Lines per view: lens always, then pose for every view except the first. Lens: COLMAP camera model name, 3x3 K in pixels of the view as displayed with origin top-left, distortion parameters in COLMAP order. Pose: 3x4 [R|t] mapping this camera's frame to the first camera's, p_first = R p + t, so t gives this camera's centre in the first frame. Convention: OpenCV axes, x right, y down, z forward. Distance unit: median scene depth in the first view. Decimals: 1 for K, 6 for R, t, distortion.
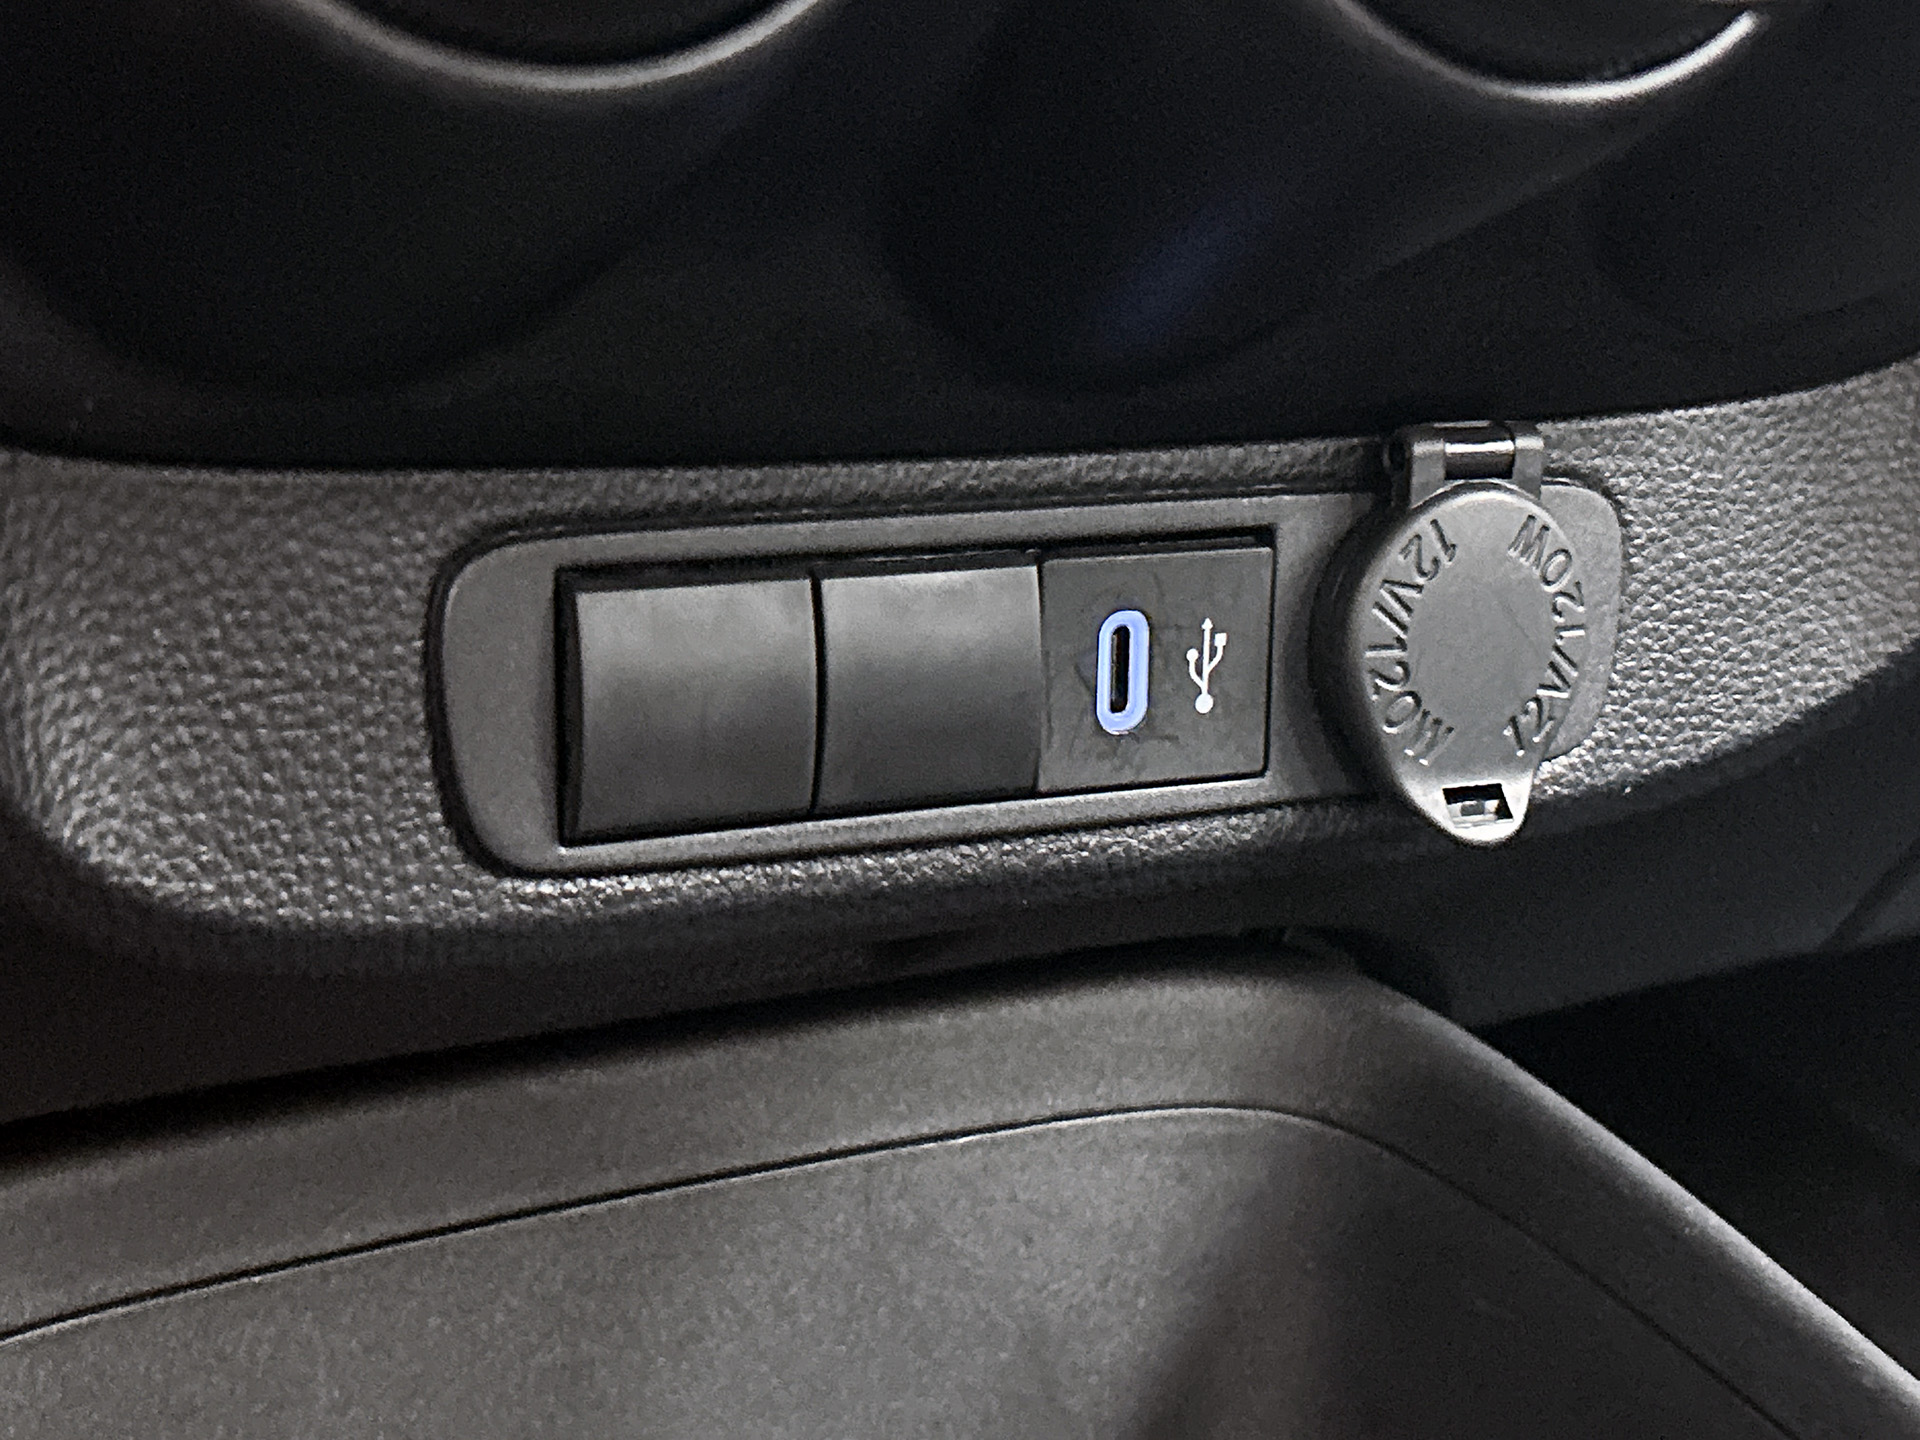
lens RADIAL K [[3190.5, 0, 960.0], [0, 3190.5, 720.0], [0, 0, 1]] dist [0.272033, -1.194444]
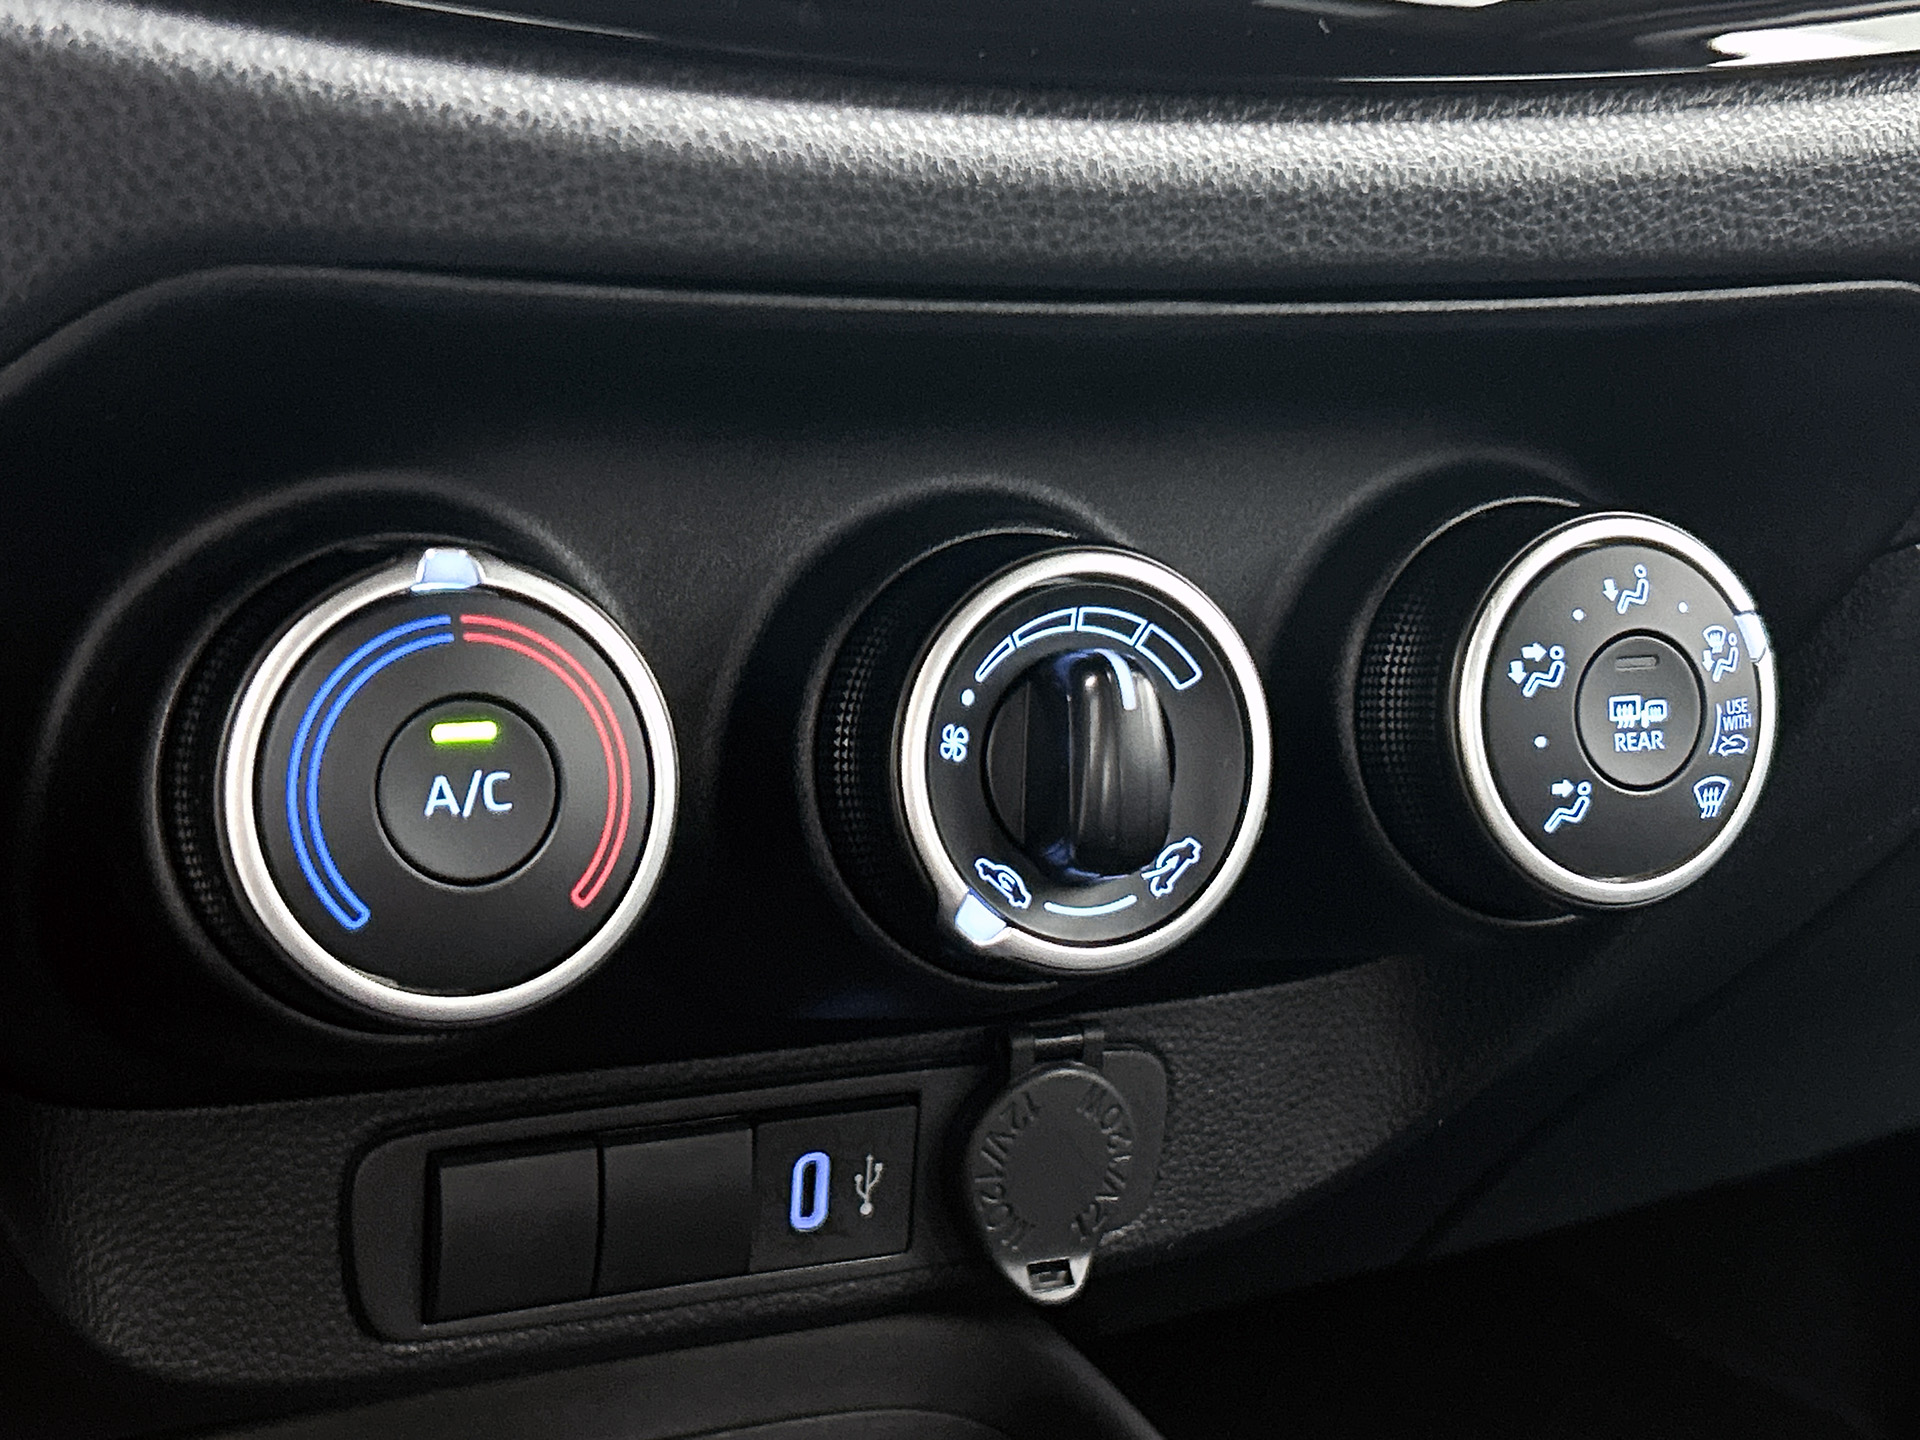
lens RADIAL K [[3190.5, 0, 960.0], [0, 3190.5, 720.0], [0, 0, 1]] dist [0.272033, -1.194444]
pose [[0.998917, 0.045949, 0.007259, 0.098297], [-0.046140, 0.998518, 0.028871, -0.277832], [-0.005921, -0.029175, 0.999557, -0.492970]]
